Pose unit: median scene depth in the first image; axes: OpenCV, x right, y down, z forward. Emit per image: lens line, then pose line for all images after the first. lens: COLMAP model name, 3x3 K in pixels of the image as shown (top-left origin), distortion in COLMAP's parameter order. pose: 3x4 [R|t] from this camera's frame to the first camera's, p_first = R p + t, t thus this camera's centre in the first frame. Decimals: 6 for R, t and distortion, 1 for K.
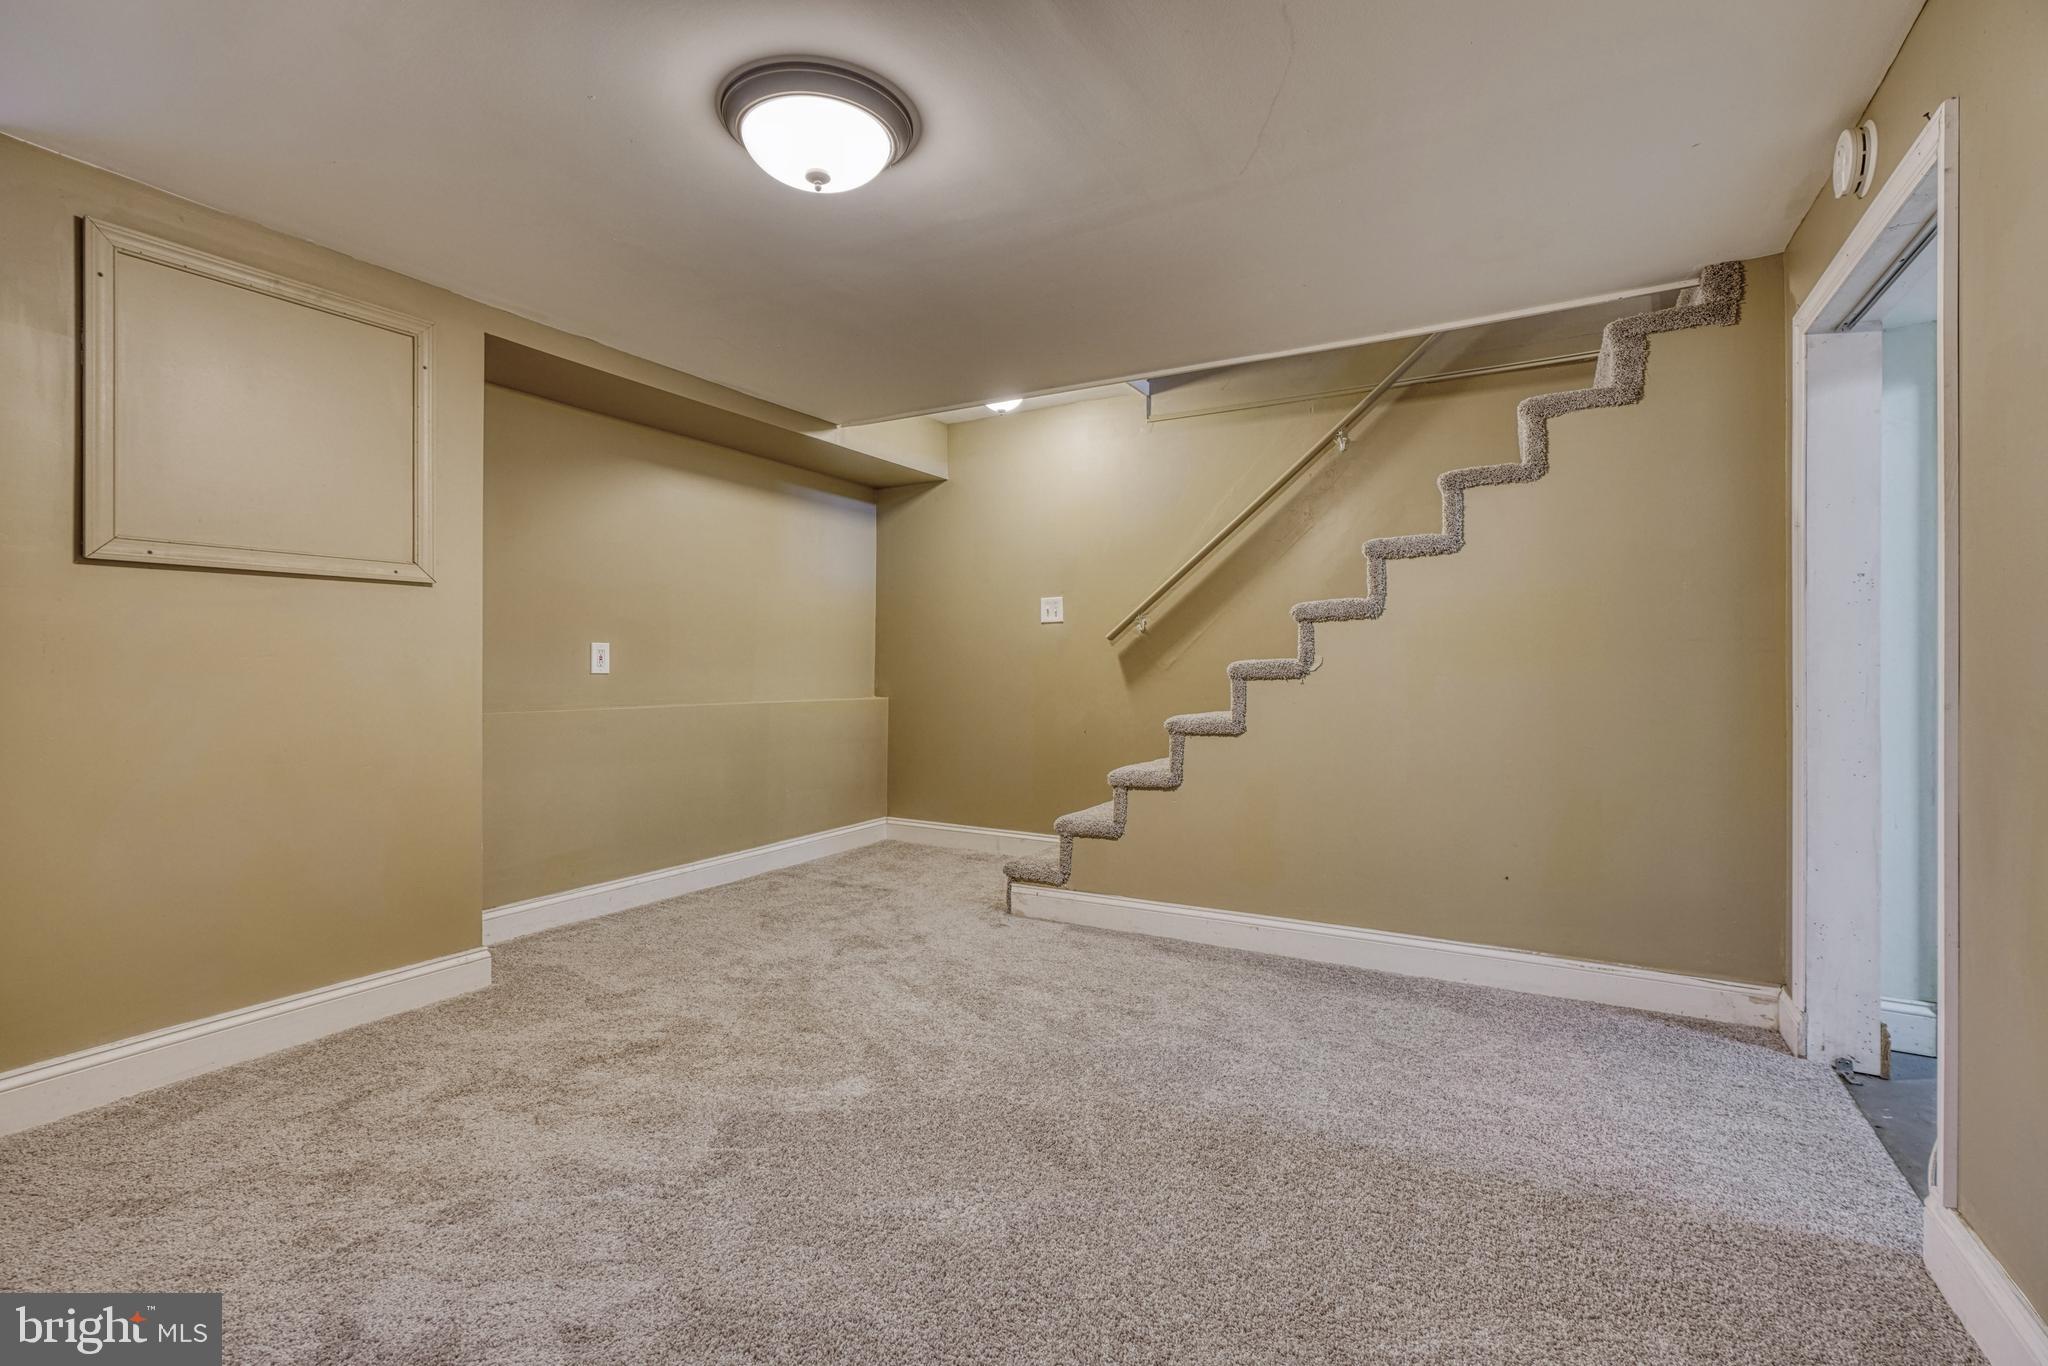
lens RADIAL K [[917.3, 0, 1008.4], [0, 917.3, 672.6], [0, 0, 1]] dist [-0.011510, 0.005738]
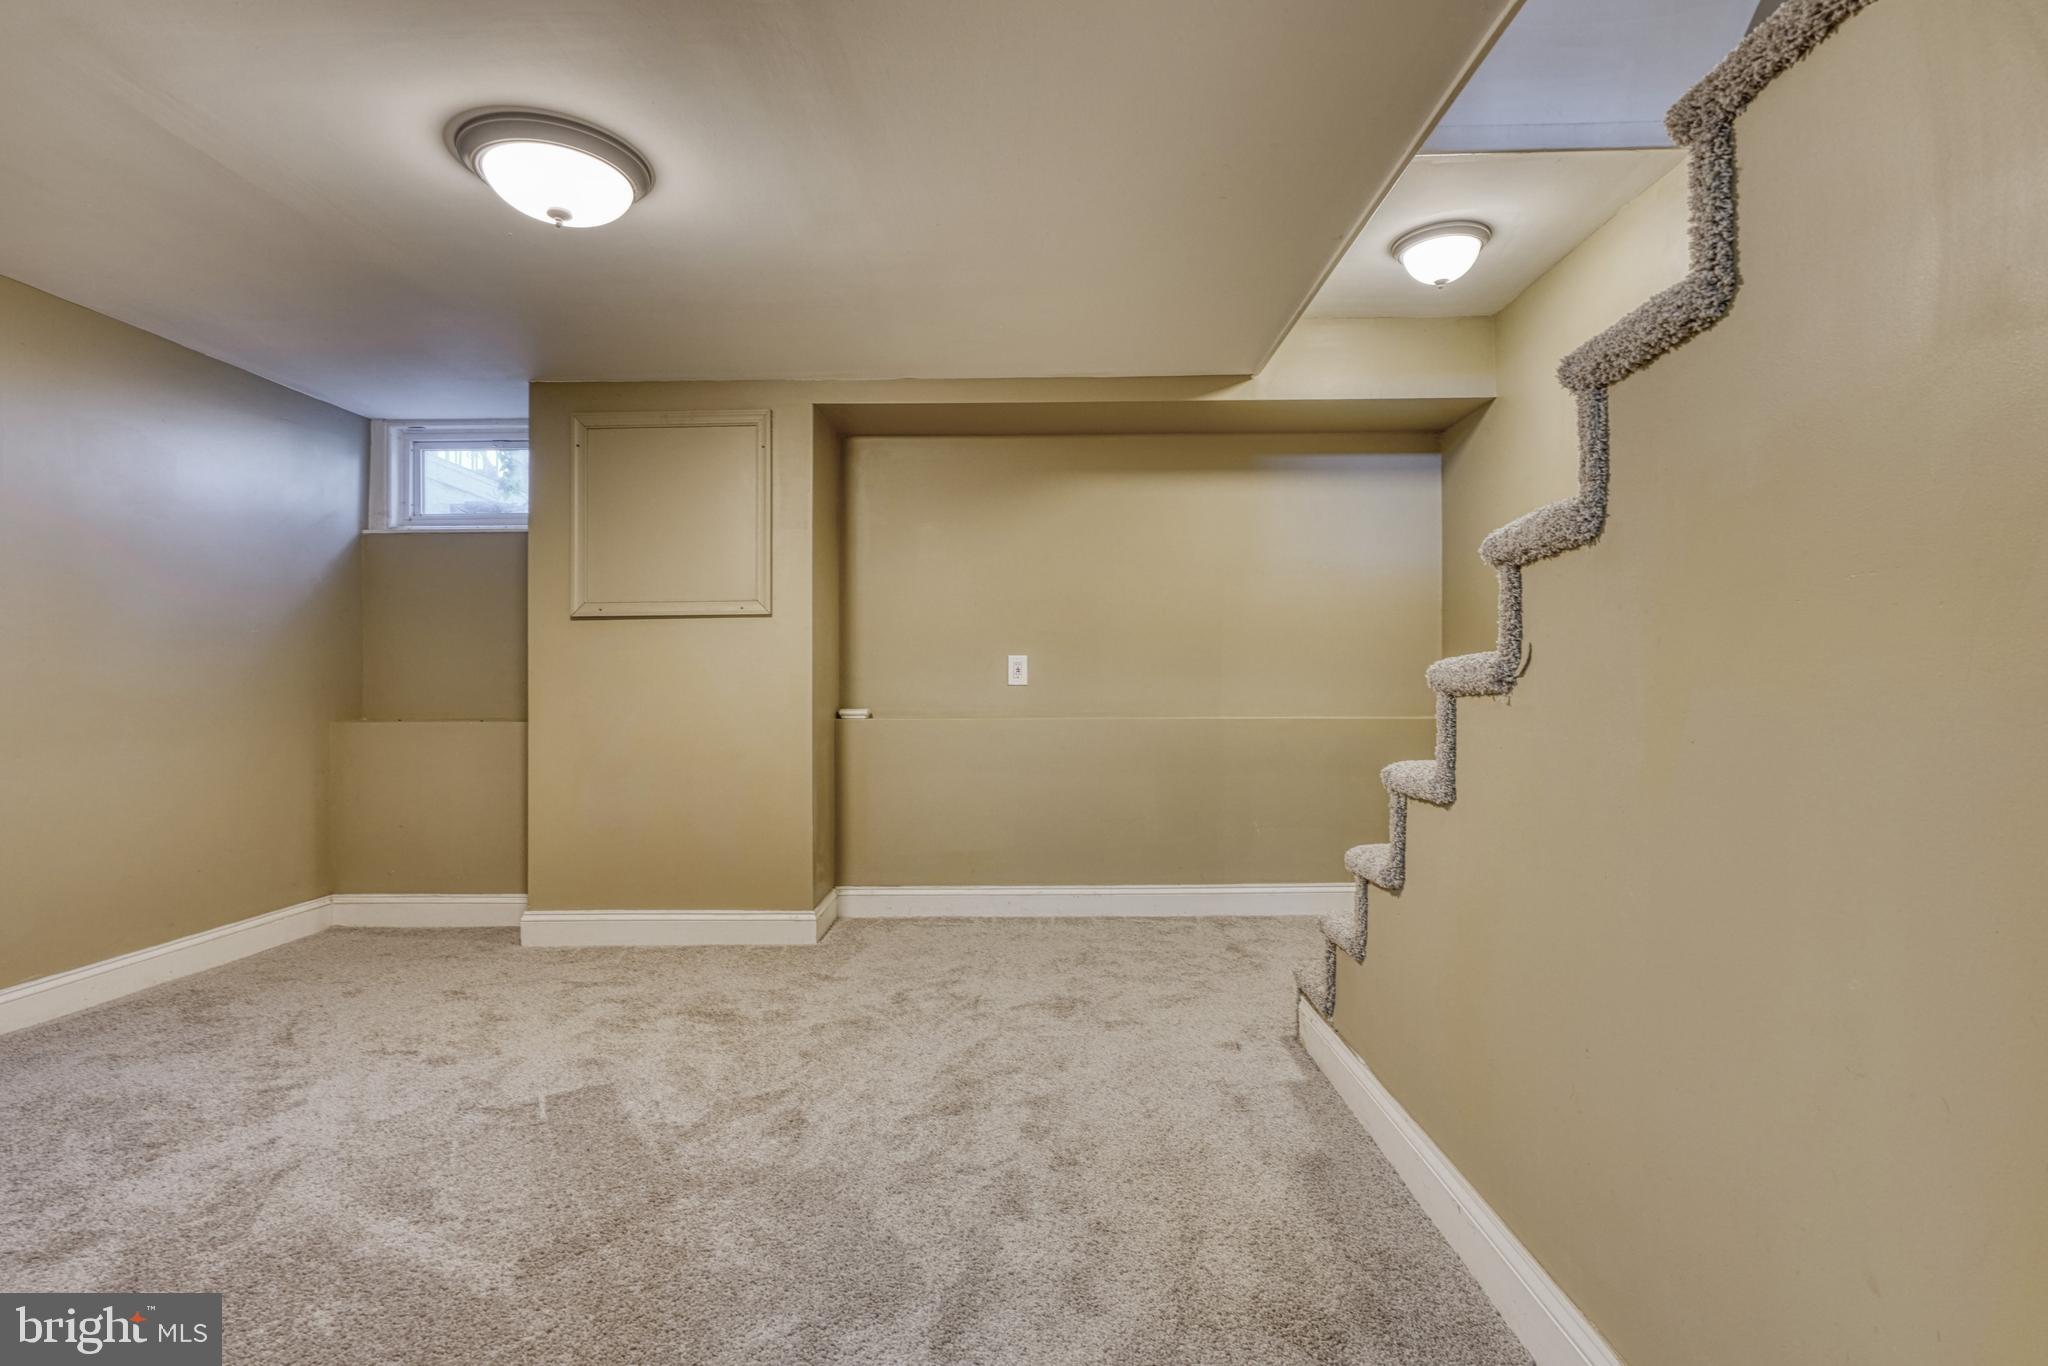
lens RADIAL K [[958.2, 0, 1007.2], [0, 958.2, 687.1], [0, 0, 1]] dist [-0.013809, -0.000118]
pose [[0.488613, -0.001750, -0.872499, 0.598162], [0.004097, 0.999992, 0.000288, 0.003694], [0.872491, -0.003715, 0.488616, 0.549460]]
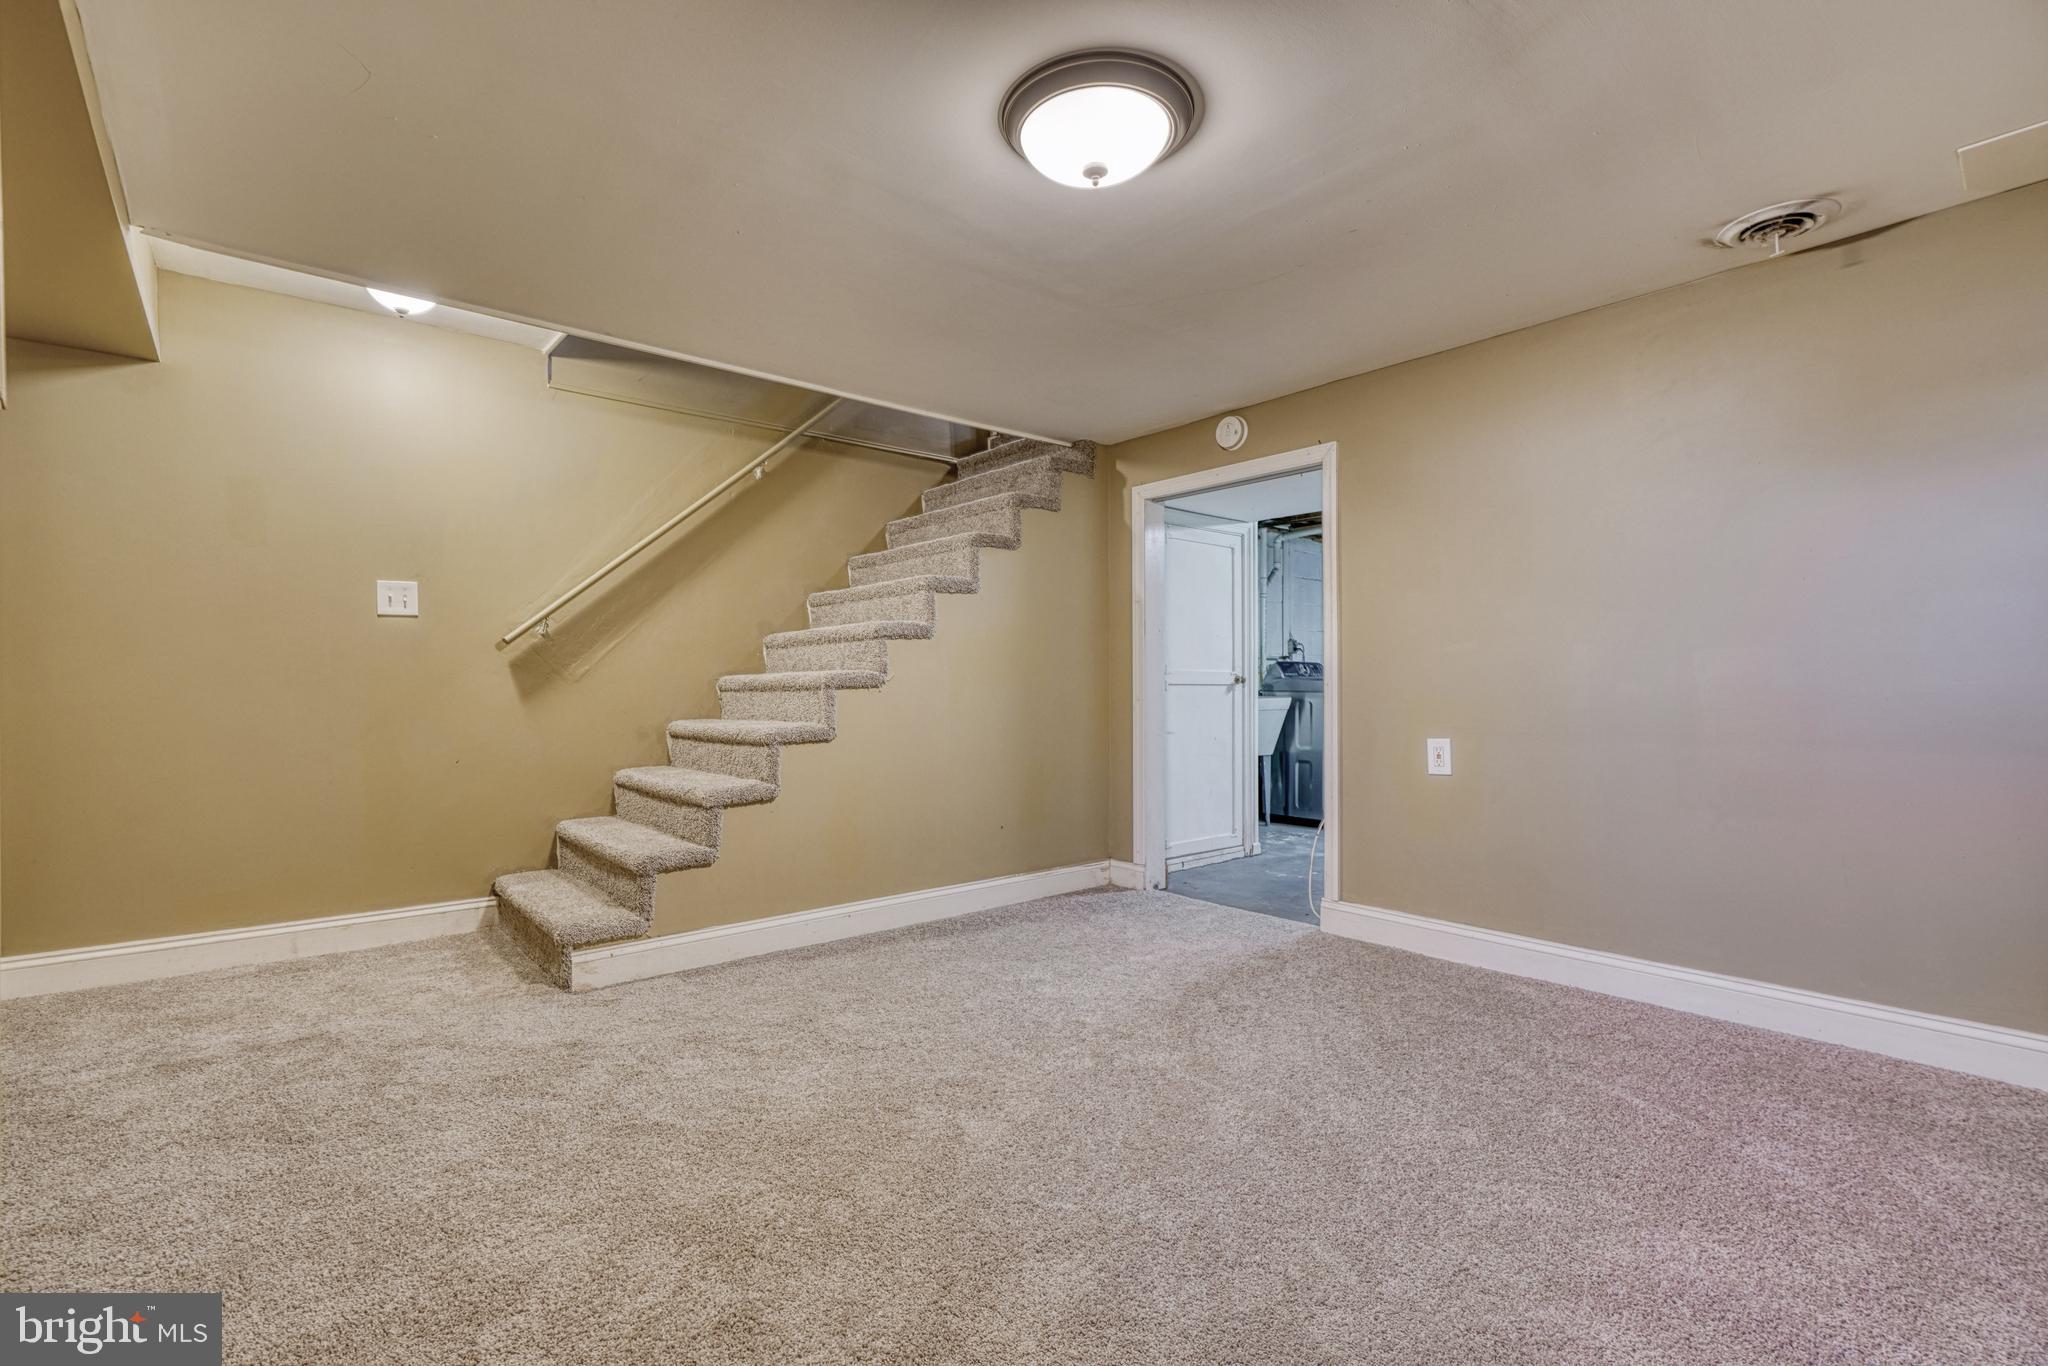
lens RADIAL K [[917.3, 0, 992.8], [0, 917.3, 694.0], [0, 0, 1]] dist [-0.011510, 0.005738]
pose [[0.344749, -0.006722, 0.938671, -0.699300], [0.006881, 0.999966, 0.004634, 0.010776], [-0.938670, 0.004862, 0.344784, 0.463899]]
